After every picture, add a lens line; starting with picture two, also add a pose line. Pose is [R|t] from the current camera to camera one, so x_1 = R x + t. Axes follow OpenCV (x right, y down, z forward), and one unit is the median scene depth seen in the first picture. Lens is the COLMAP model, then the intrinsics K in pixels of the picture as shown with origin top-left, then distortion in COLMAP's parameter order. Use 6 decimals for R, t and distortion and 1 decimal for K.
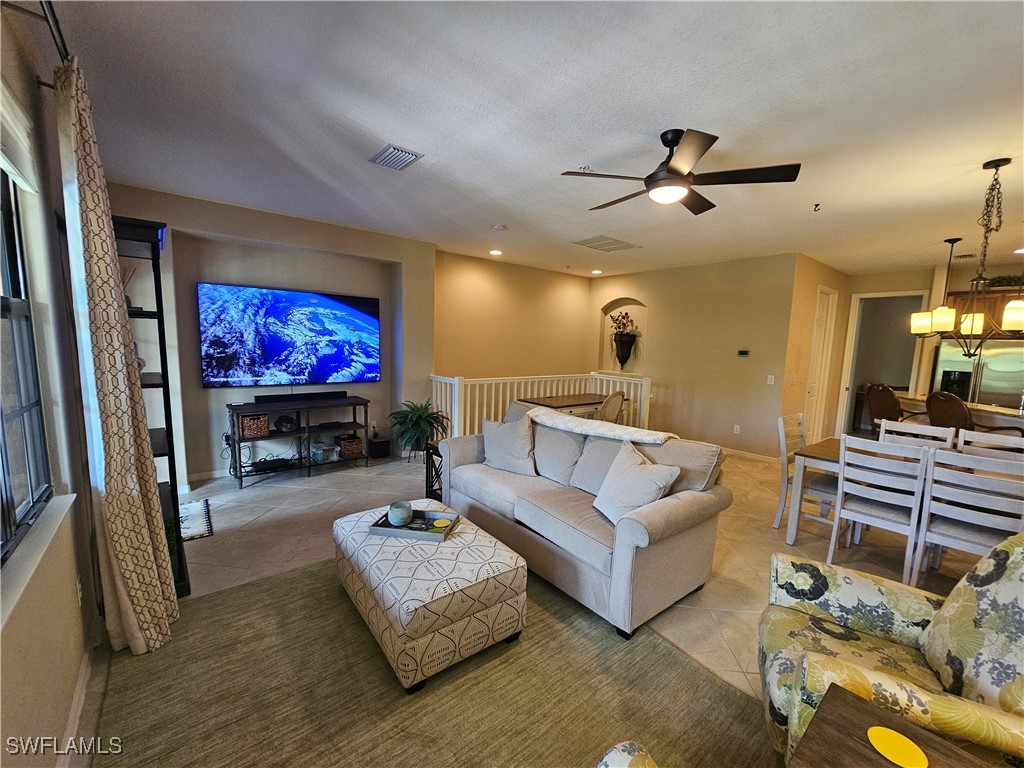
lens RADIAL K [[415.5, 0, 517.2], [0, 415.5, 387.1], [0, 0, 1]] dist [-0.002582, -0.000337]
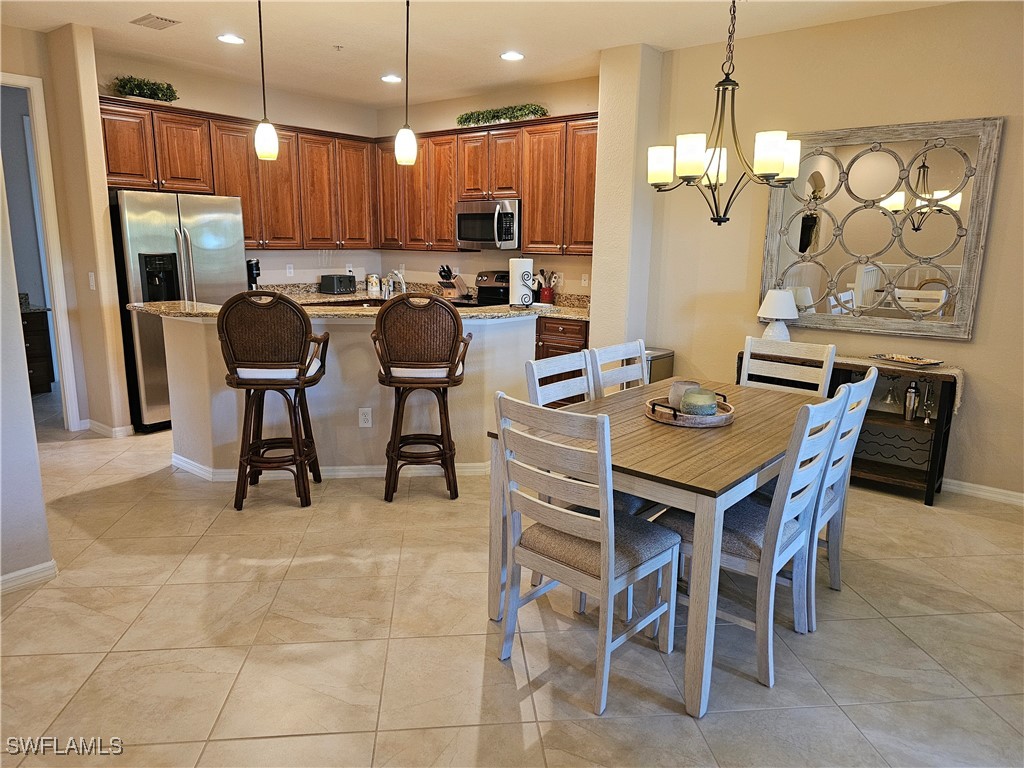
lens RADIAL K [[687.9, 0, 518.4], [0, 687.9, 383.1], [0, 0, 1]] dist [0.039712, -0.031906]
pose [[-0.203091, -0.229767, 0.951820, 0.073943], [0.085155, 0.964251, 0.250937, -0.057662], [-0.975450, 0.132016, -0.176264, 0.680807]]
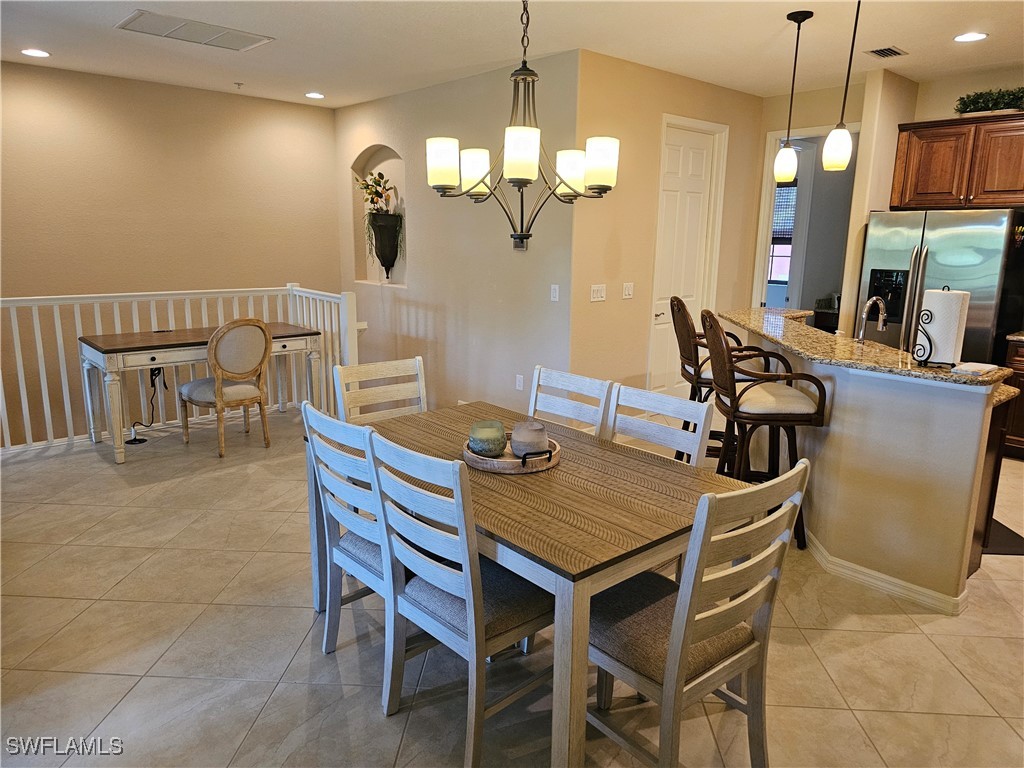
lens RADIAL K [[687.9, 0, 511.6], [0, 687.9, 376.9], [0, 0, 1]] dist [0.039712, -0.031906]
pose [[0.998782, -0.025071, 0.042496, 0.479683], [0.020848, 0.995059, 0.097067, 0.003960], [-0.044720, -0.096063, 0.994370, 0.075209]]
